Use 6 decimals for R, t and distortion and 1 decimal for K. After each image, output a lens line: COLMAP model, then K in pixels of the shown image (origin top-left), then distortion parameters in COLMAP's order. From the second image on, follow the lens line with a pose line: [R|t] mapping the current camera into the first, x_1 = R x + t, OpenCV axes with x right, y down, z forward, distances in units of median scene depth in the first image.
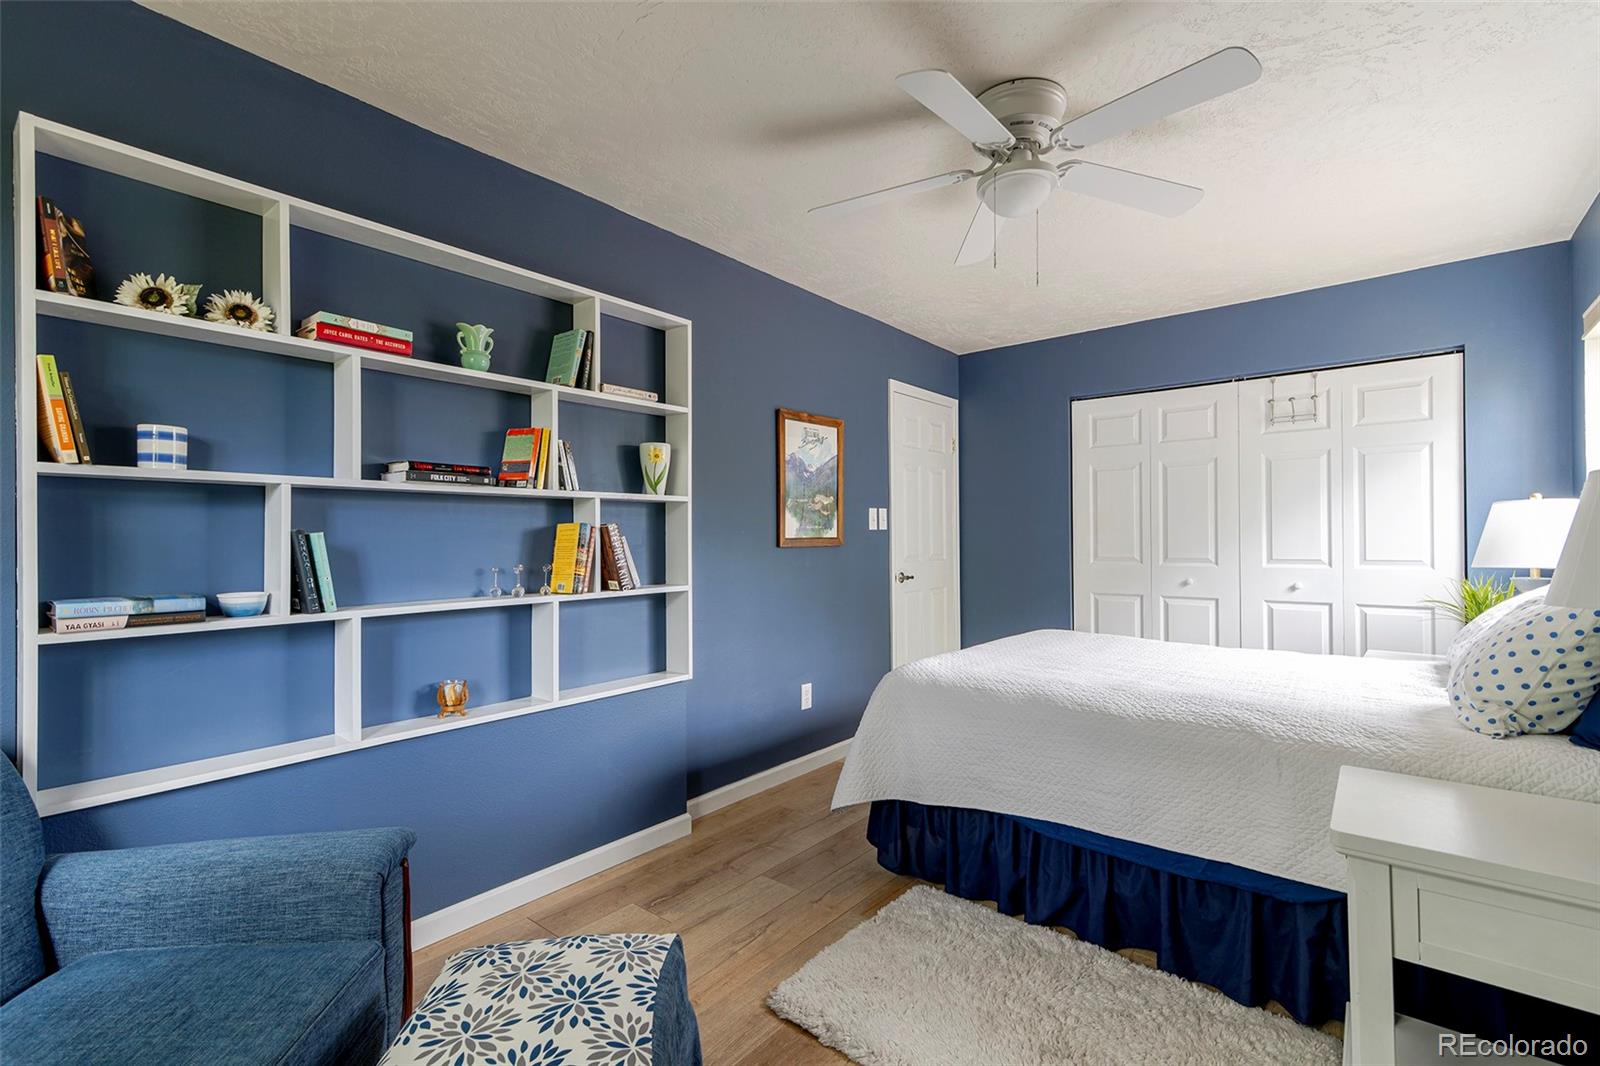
lens RADIAL K [[721.0, 0, 792.3], [0, 721.0, 541.6], [0, 0, 1]] dist [0.016961, -0.002809]
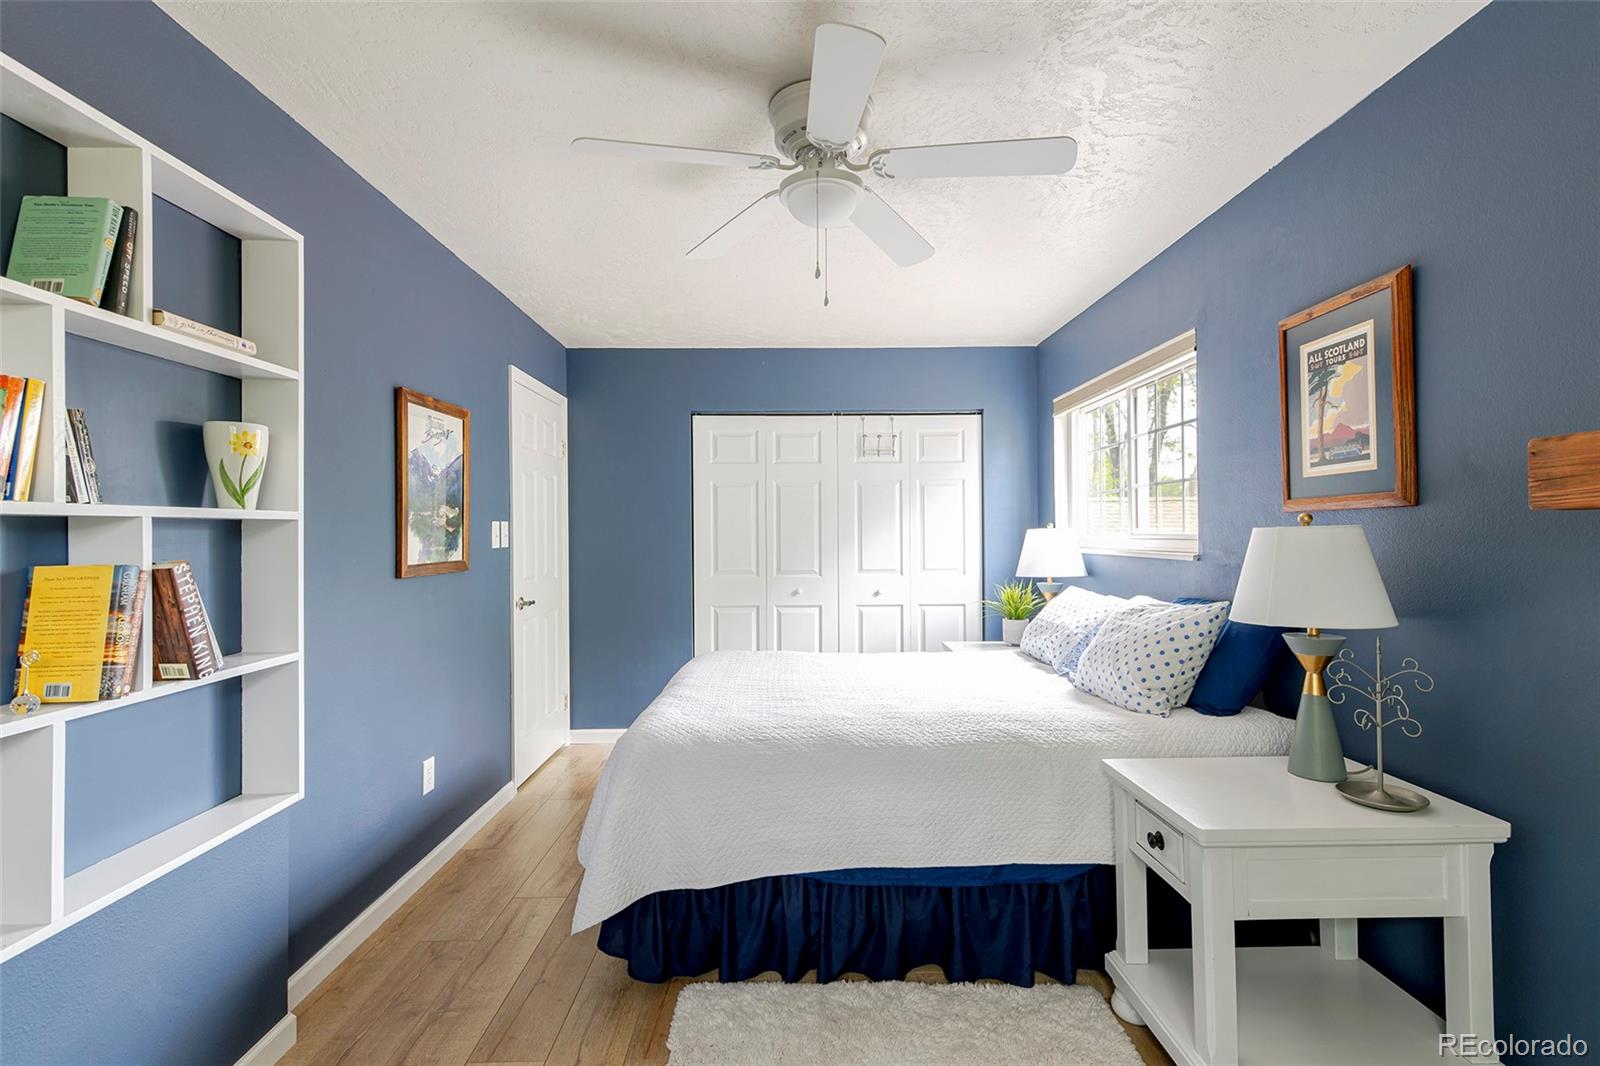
lens RADIAL K [[721.0, 0, 814.1], [0, 721.0, 536.5], [0, 0, 1]] dist [0.016961, -0.002809]
pose [[0.757645, -0.002887, 0.652660, -0.226189], [0.007121, 0.999967, -0.003843, -0.036224], [-0.652627, 0.007559, 0.757641, 0.228536]]
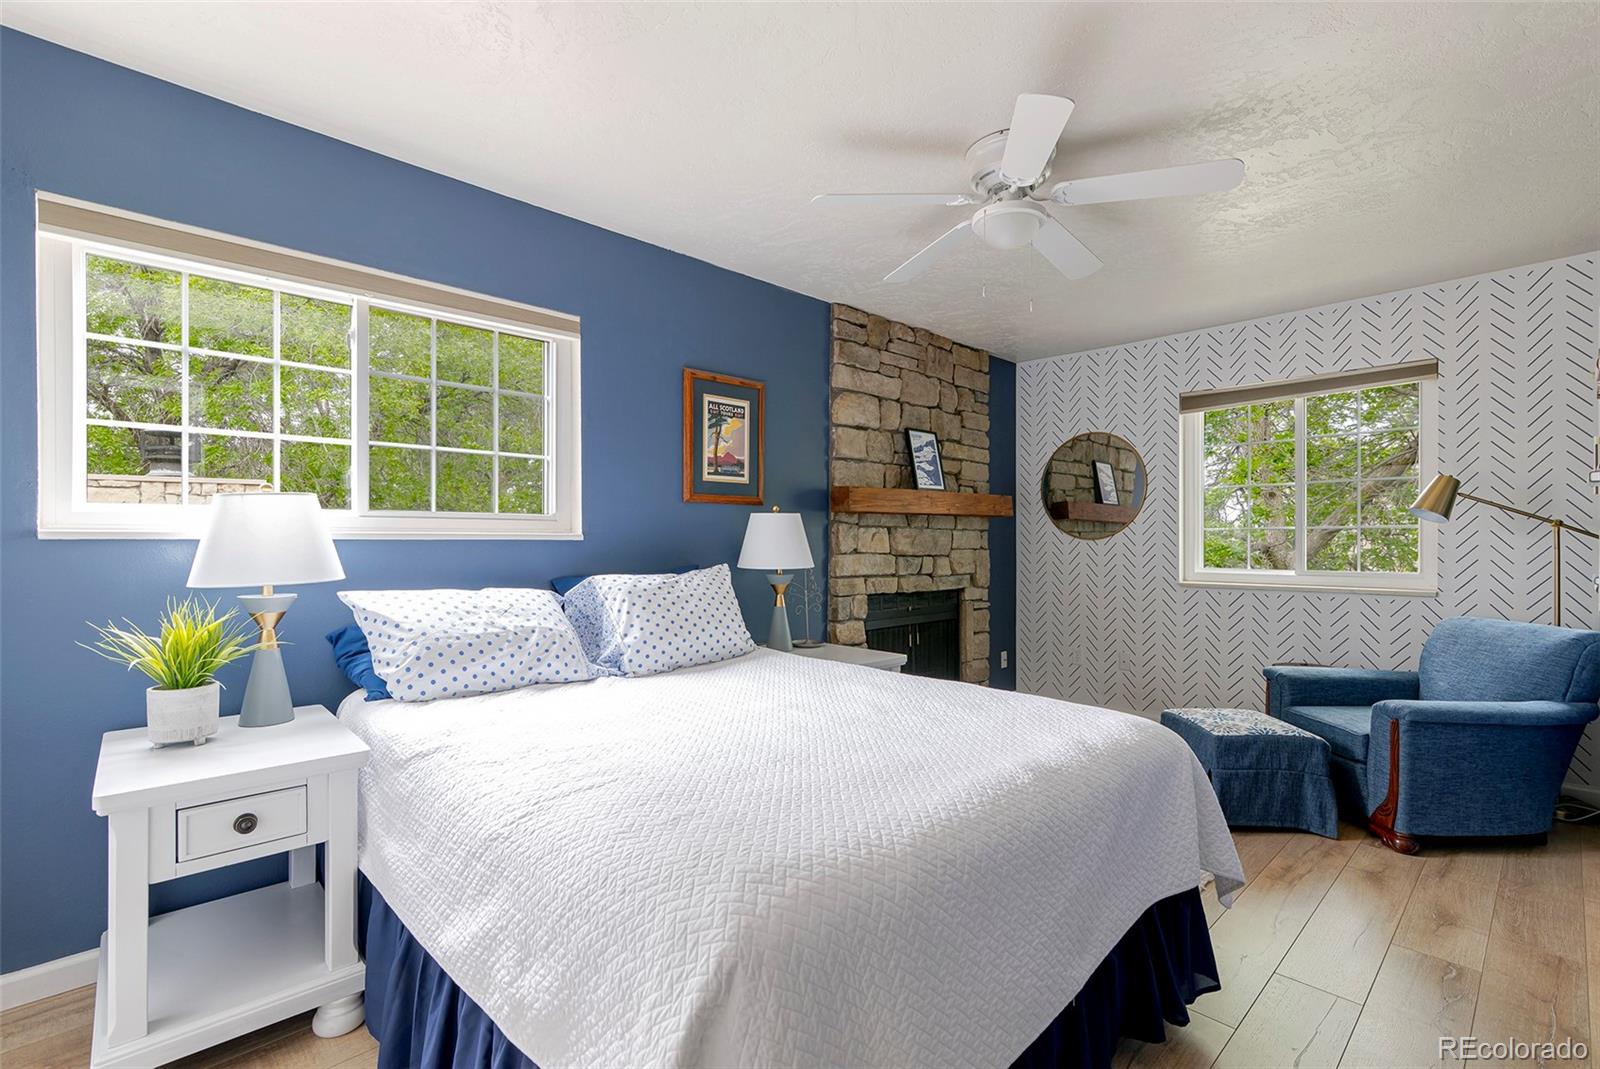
lens RADIAL K [[721.0, 0, 806.7], [0, 721.0, 539.7], [0, 0, 1]] dist [0.016961, -0.002809]
pose [[-0.993293, 0.010475, 0.115149, 0.359045], [0.010606, 0.999944, 0.000525, -0.002484], [-0.115137, 0.001743, -0.993348, 1.575510]]
